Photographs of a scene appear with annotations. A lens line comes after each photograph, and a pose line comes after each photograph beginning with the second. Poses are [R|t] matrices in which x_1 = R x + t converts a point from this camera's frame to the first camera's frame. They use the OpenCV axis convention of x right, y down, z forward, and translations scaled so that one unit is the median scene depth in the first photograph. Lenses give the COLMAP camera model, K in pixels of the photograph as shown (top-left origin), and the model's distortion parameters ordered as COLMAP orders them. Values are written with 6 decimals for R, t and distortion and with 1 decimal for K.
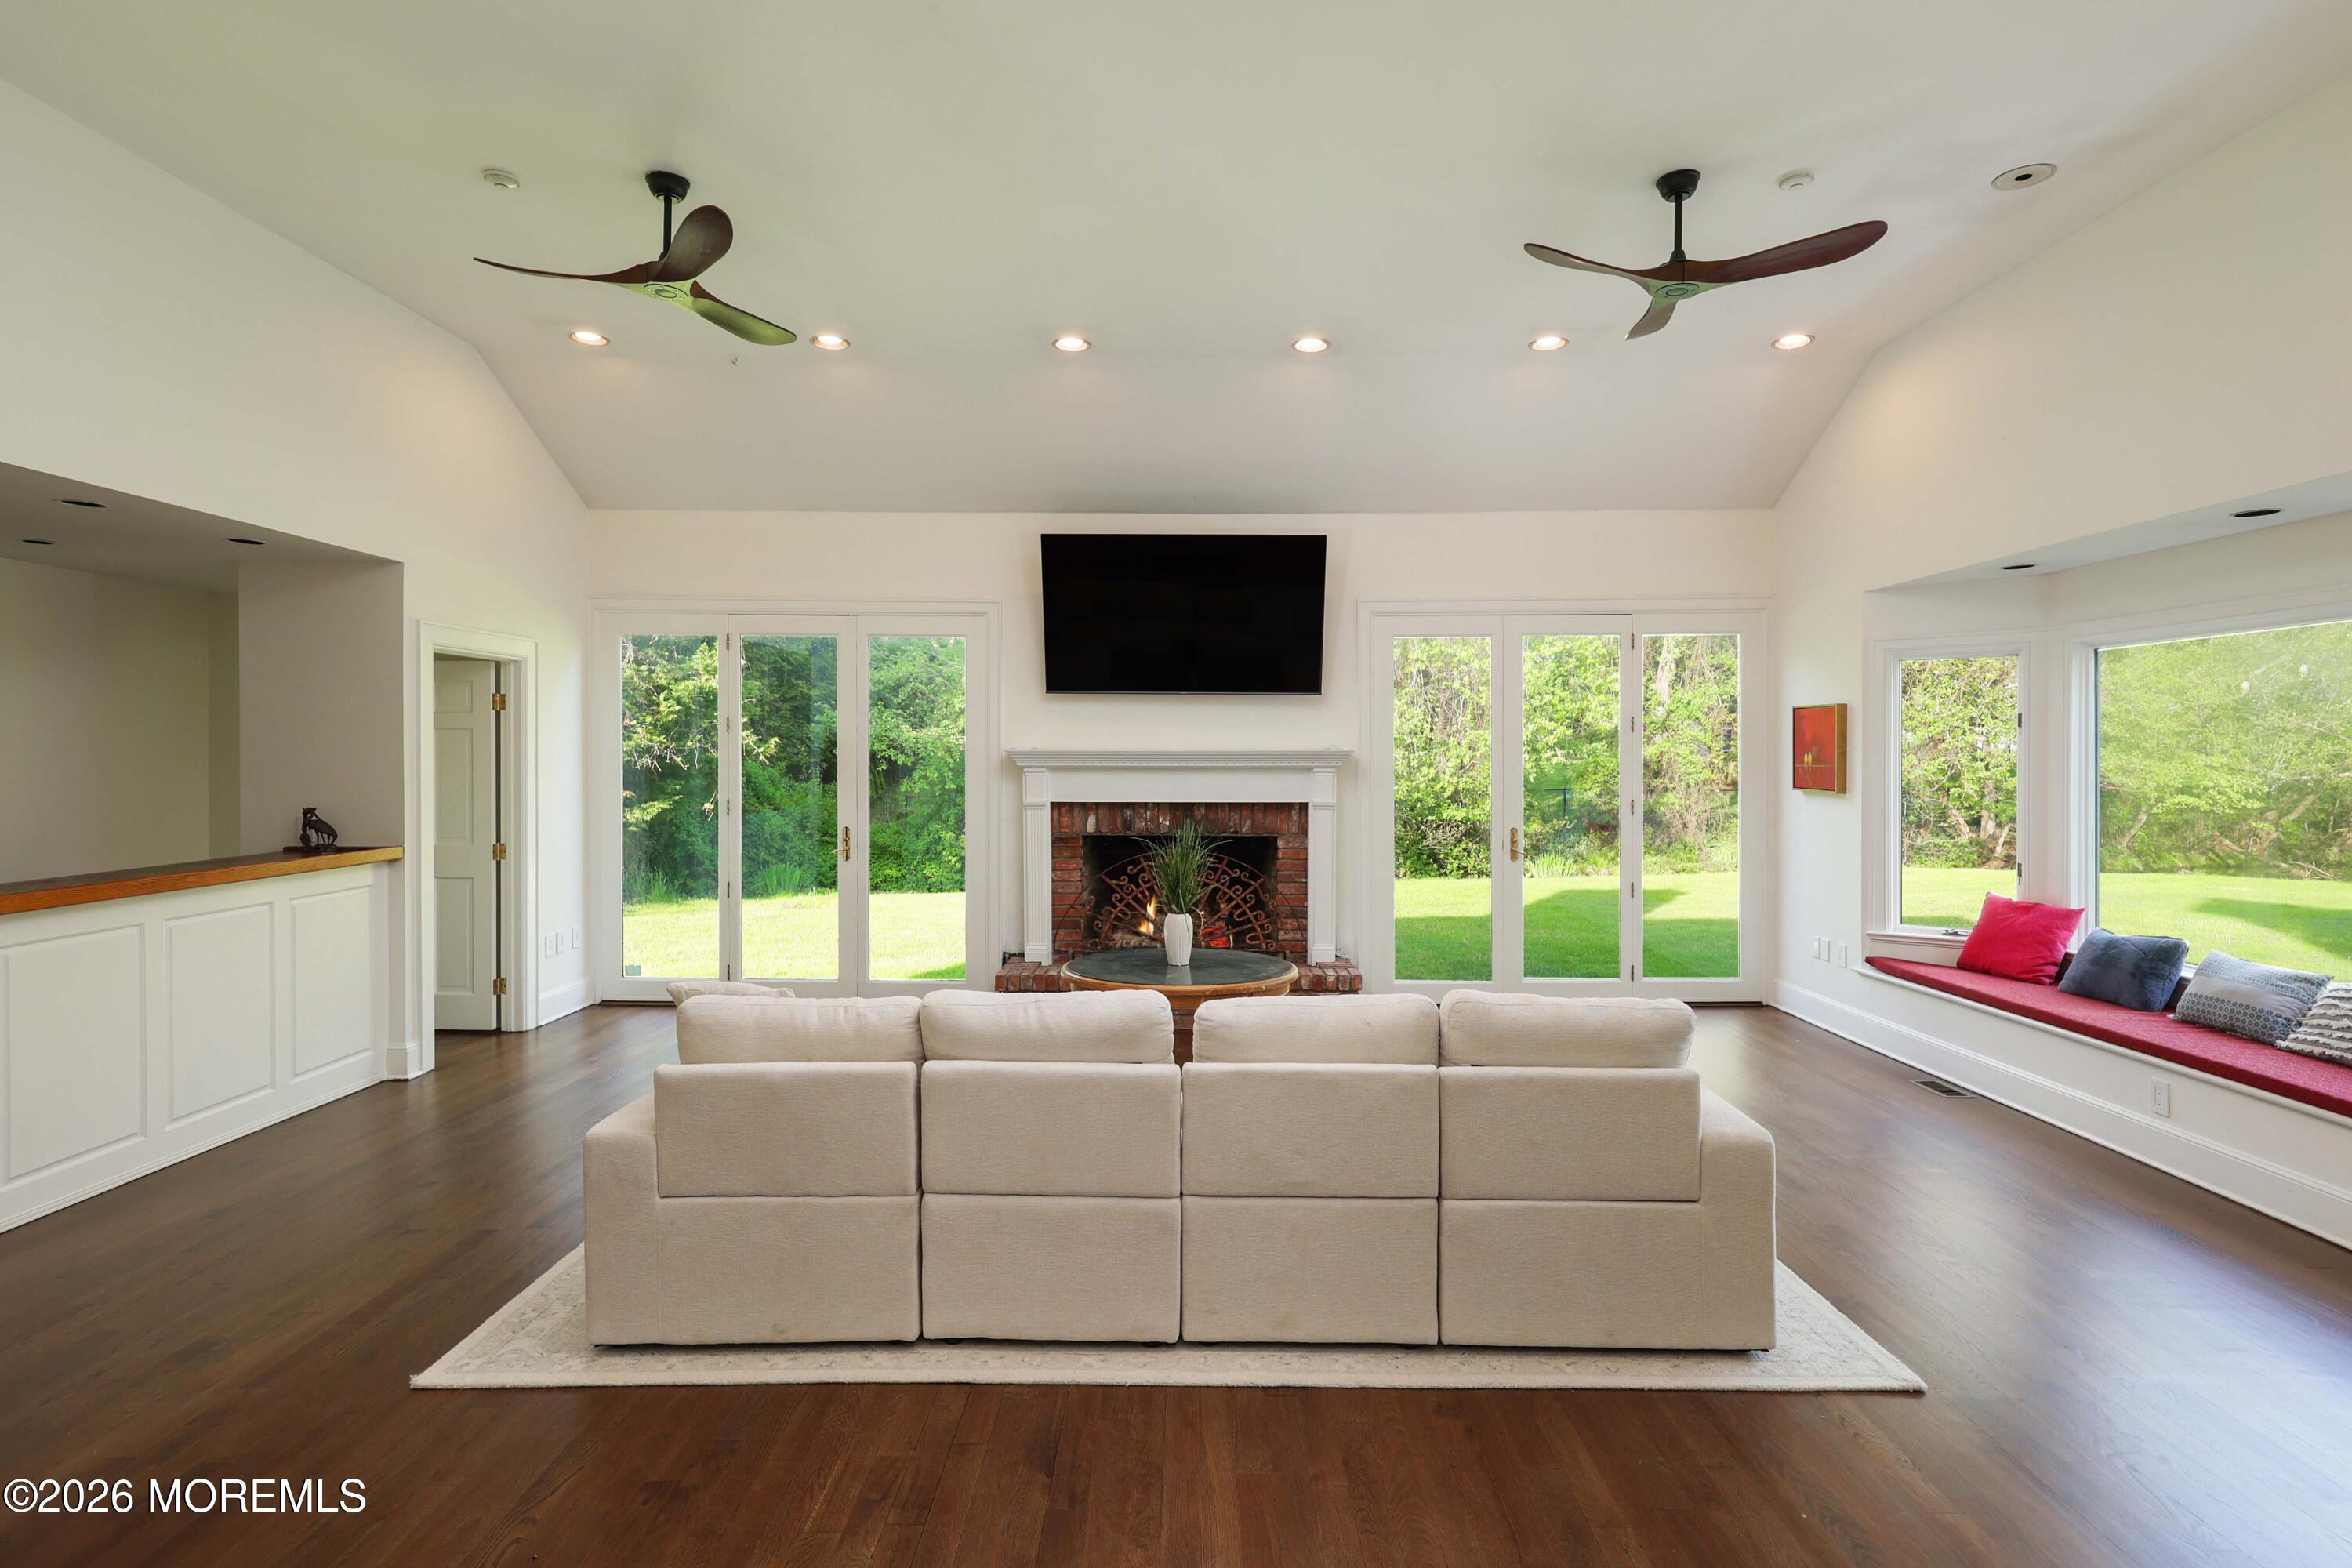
lens RADIAL K [[1186.3, 0, 1175.7], [0, 1186.3, 748.7], [0, 0, 1]] dist [0.001315, 0.000097]
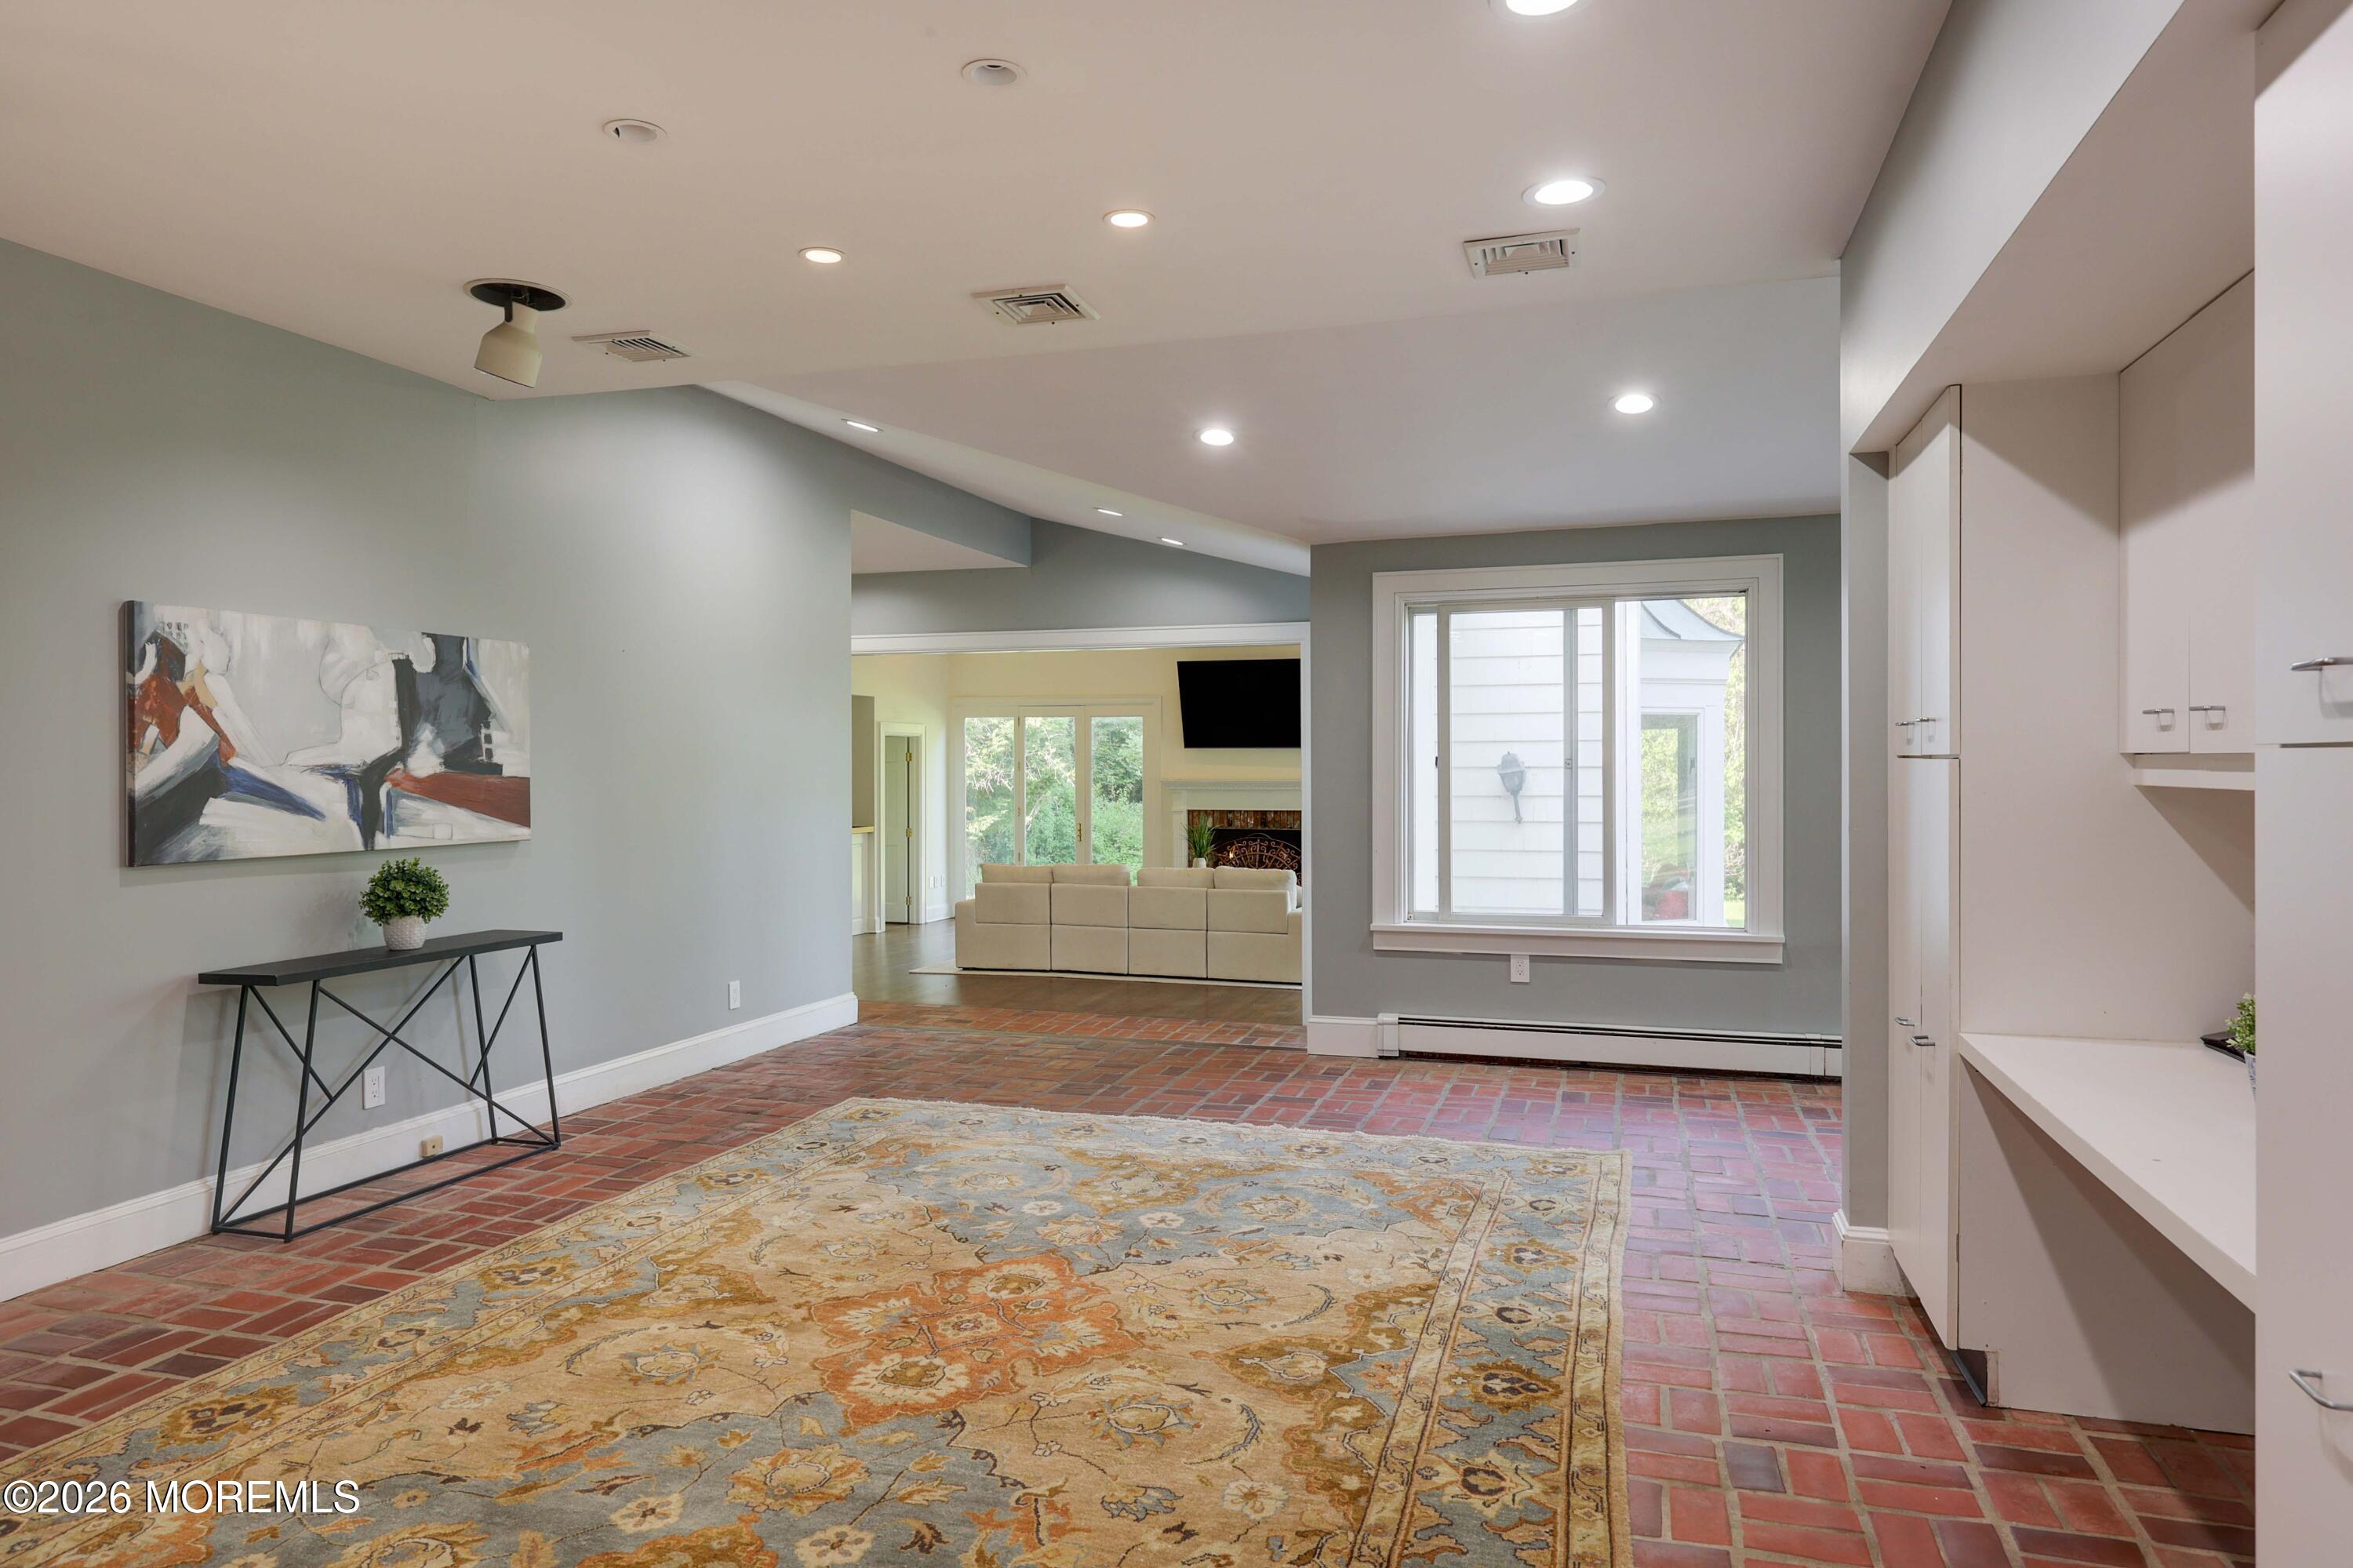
lens RADIAL K [[1483.4, 0, 1176.5], [0, 1483.4, 784.0], [0, 0, 1]] dist [-0.074821, 0.000661]
pose [[0.956669, -0.000170, -0.291177, 0.522191], [0.004363, 0.999896, 0.013749, -0.024053], [0.291144, -0.014424, 0.956571, -1.115330]]
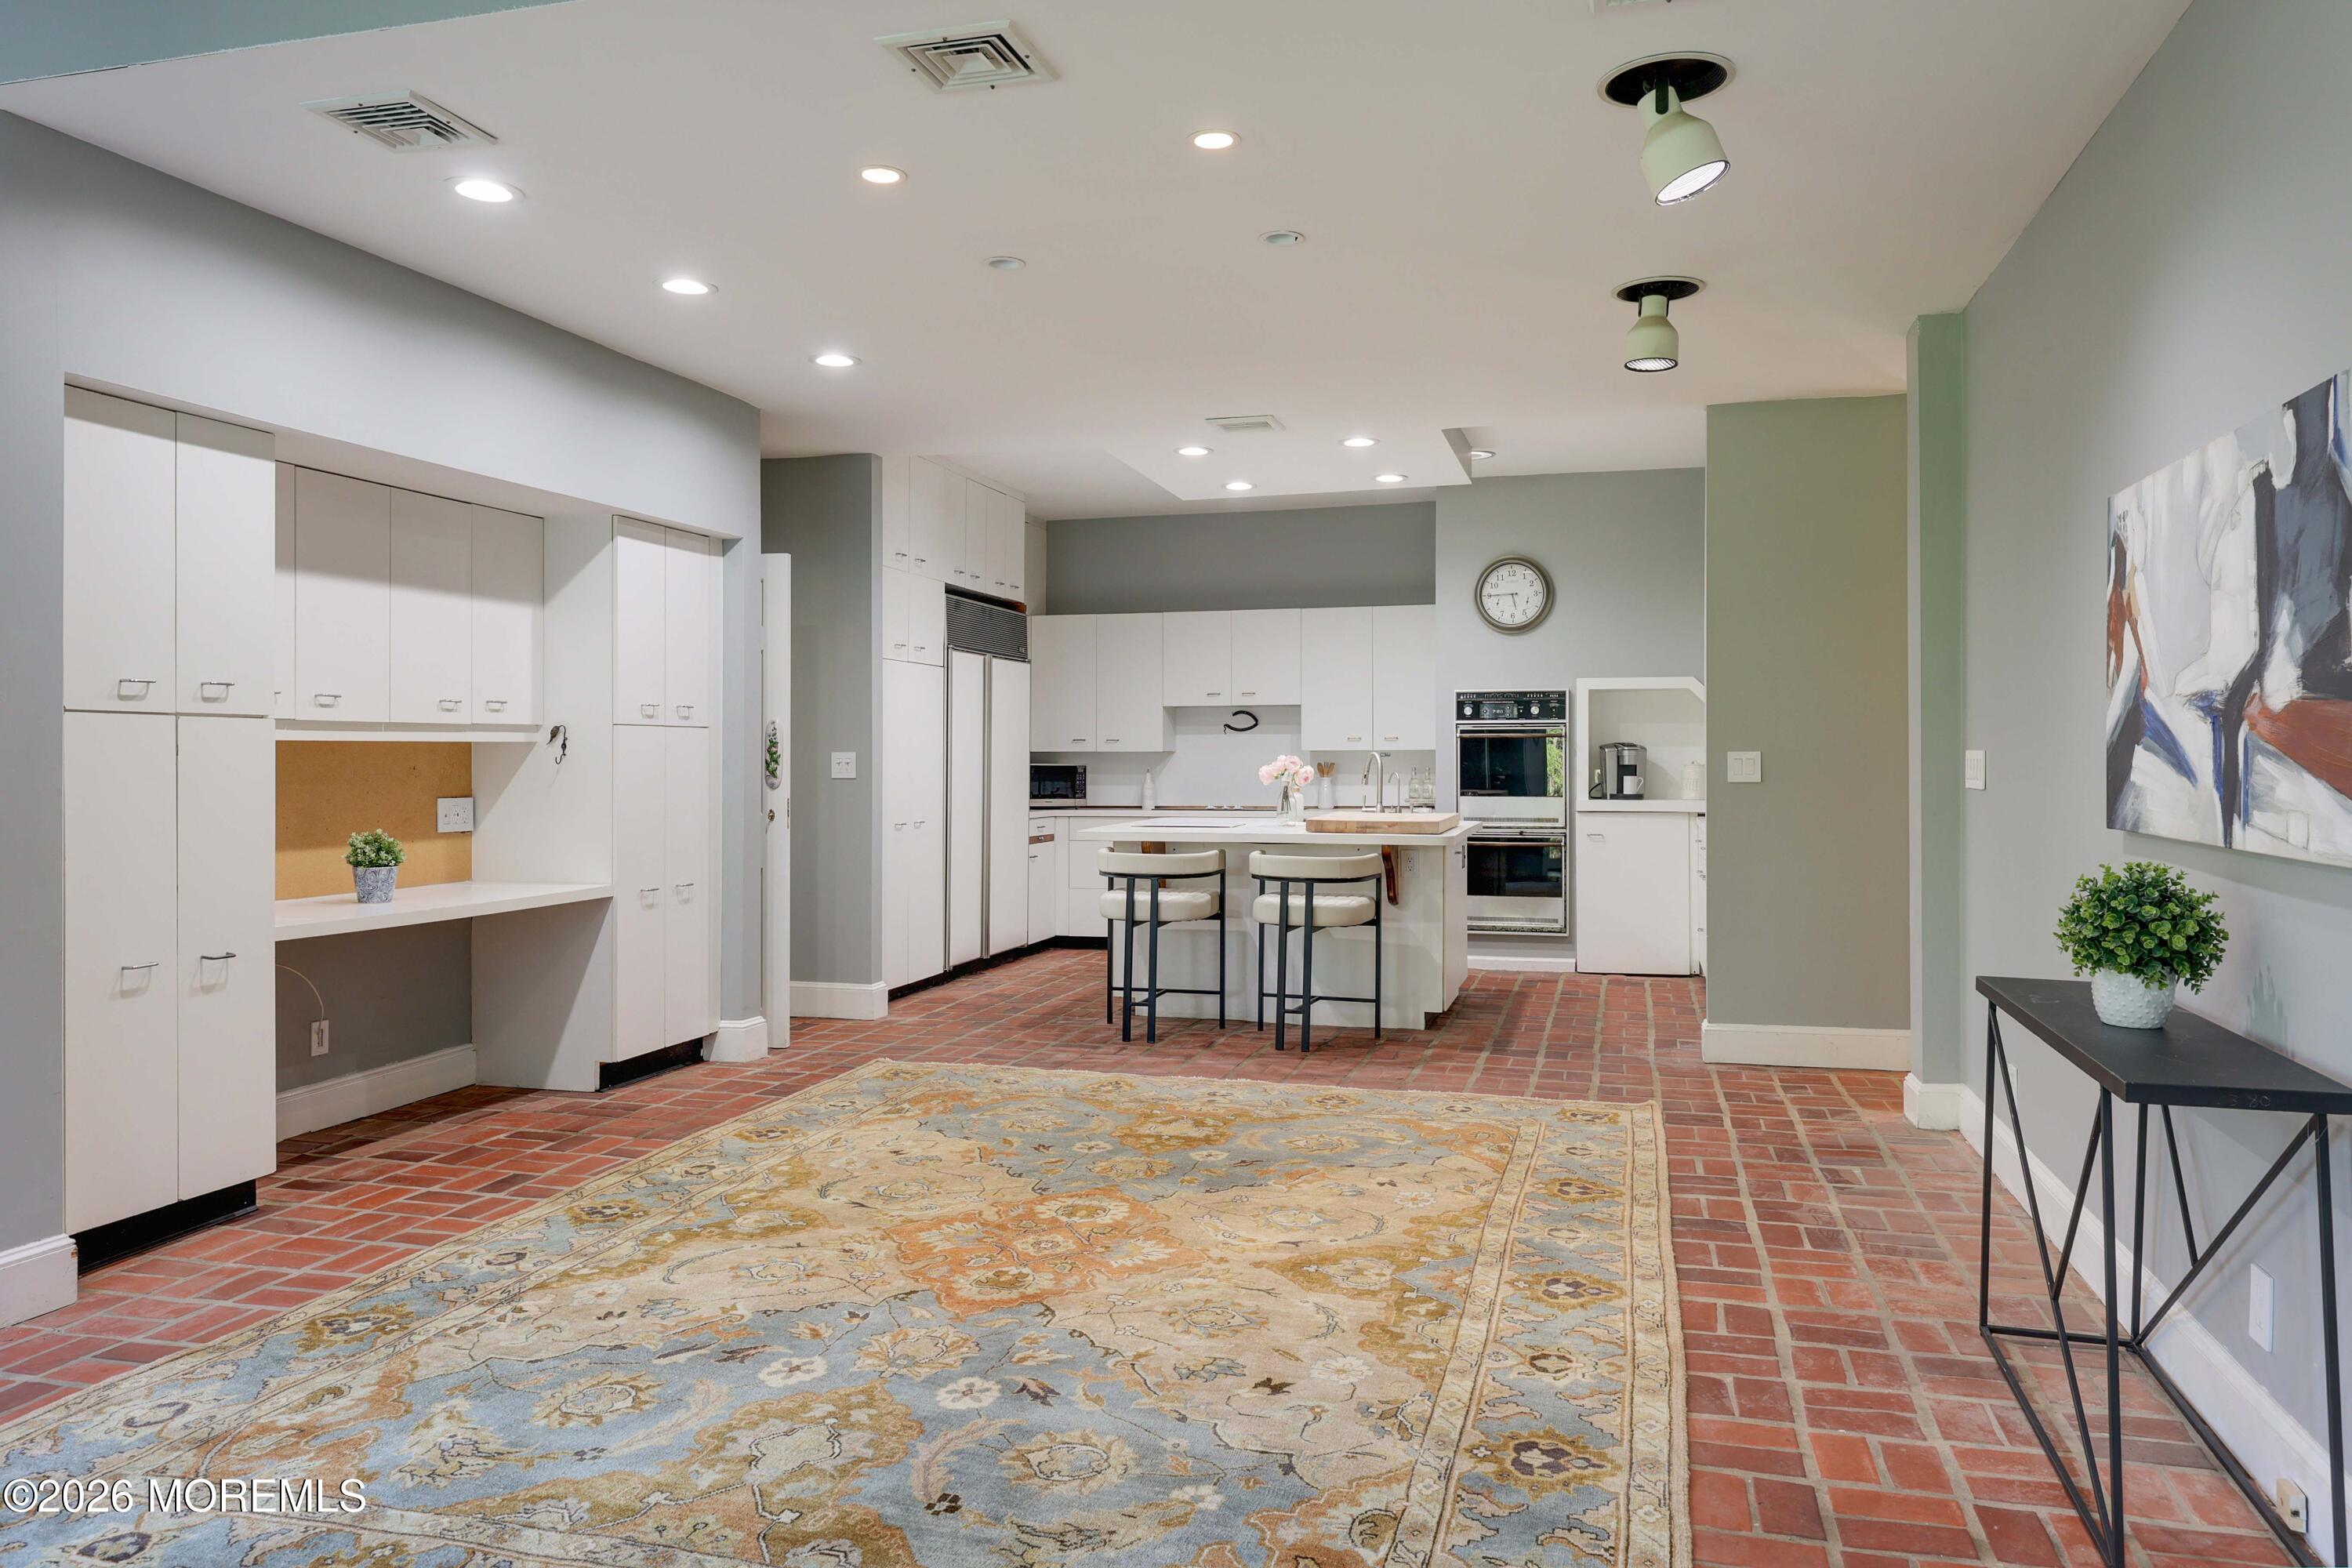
lens RADIAL K [[1638.3, 0, 1224.1], [0, 1638.3, 779.7], [0, 0, 1]] dist [-0.000764, 0.000194]
pose [[-0.970134, -0.002306, 0.242557, -1.067816], [0.001329, 0.999889, 0.014822, 0.033052], [-0.242564, 0.014702, -0.970024, 2.715433]]
